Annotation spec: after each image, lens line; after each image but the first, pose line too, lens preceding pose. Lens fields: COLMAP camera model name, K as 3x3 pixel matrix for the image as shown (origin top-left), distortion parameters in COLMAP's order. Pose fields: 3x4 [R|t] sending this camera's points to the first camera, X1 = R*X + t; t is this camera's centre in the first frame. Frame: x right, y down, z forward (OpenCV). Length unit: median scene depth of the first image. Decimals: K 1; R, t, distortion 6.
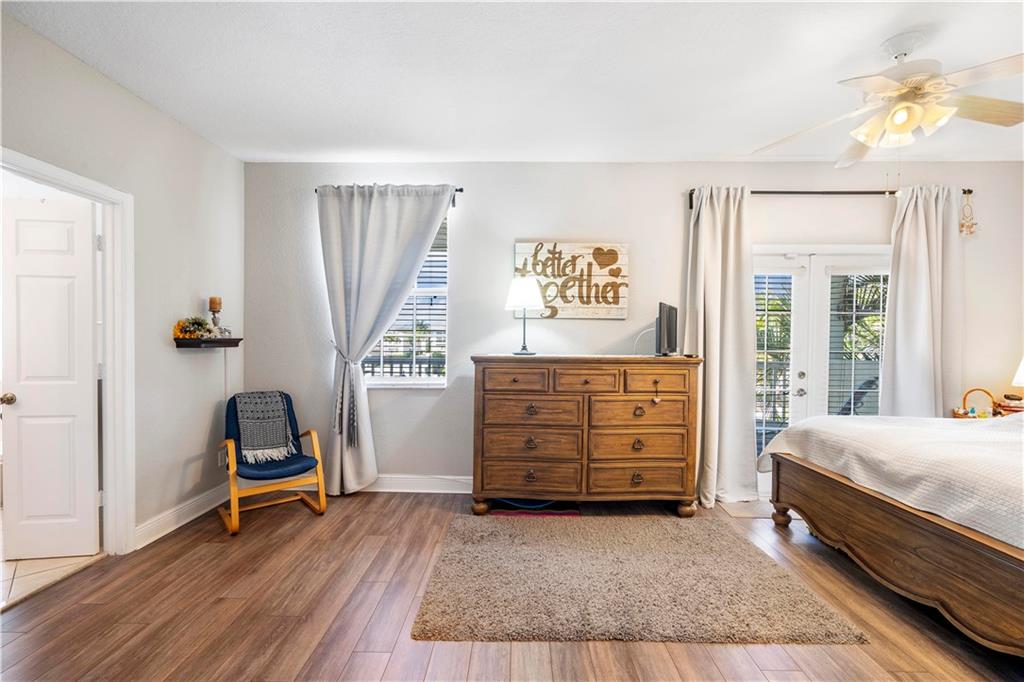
lens RADIAL K [[462.8, 0, 511.6], [0, 462.8, 344.8], [0, 0, 1]] dist [-0.000494, 0.000624]
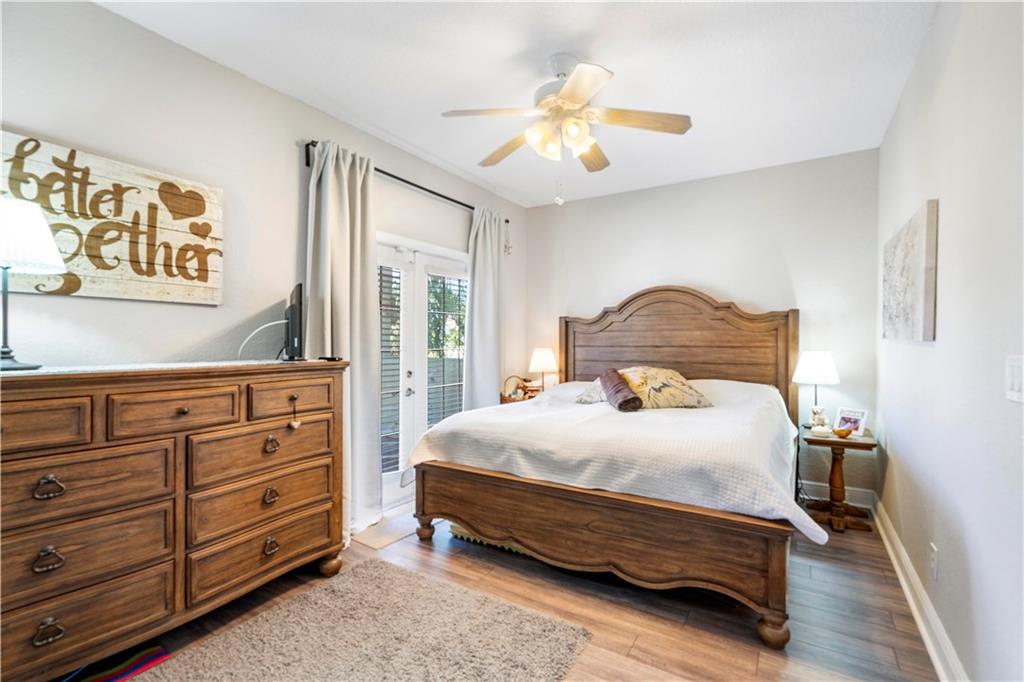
lens RADIAL K [[462.8, 0, 511.6], [0, 462.8, 344.8], [0, 0, 1]] dist [-0.000494, 0.000624]
pose [[0.521090, -0.012612, 0.853409, -0.100766], [0.009639, 0.999914, 0.008892, -0.002754], [-0.853448, 0.003592, 0.521166, 0.339842]]
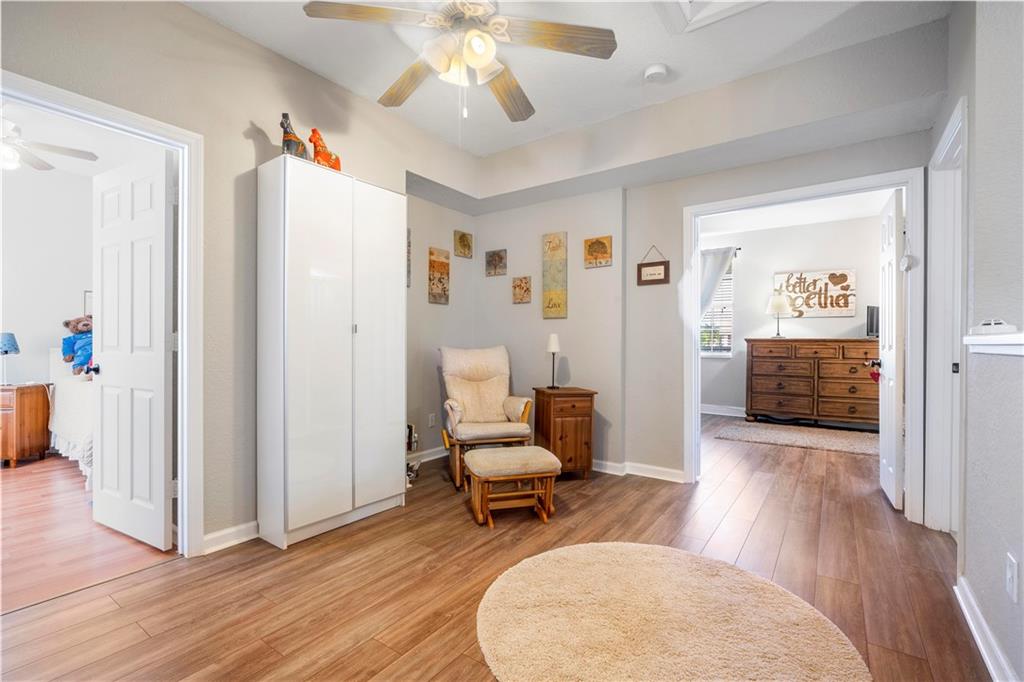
lens RADIAL K [[462.8, 0, 511.6], [0, 462.8, 344.8], [0, 0, 1]] dist [-0.000494, 0.000624]
pose [[0.827929, -0.002084, -0.560828, 0.177541], [-0.004430, 0.999938, -0.010257, 0.069765], [0.560815, 0.010977, 0.827869, -1.067243]]
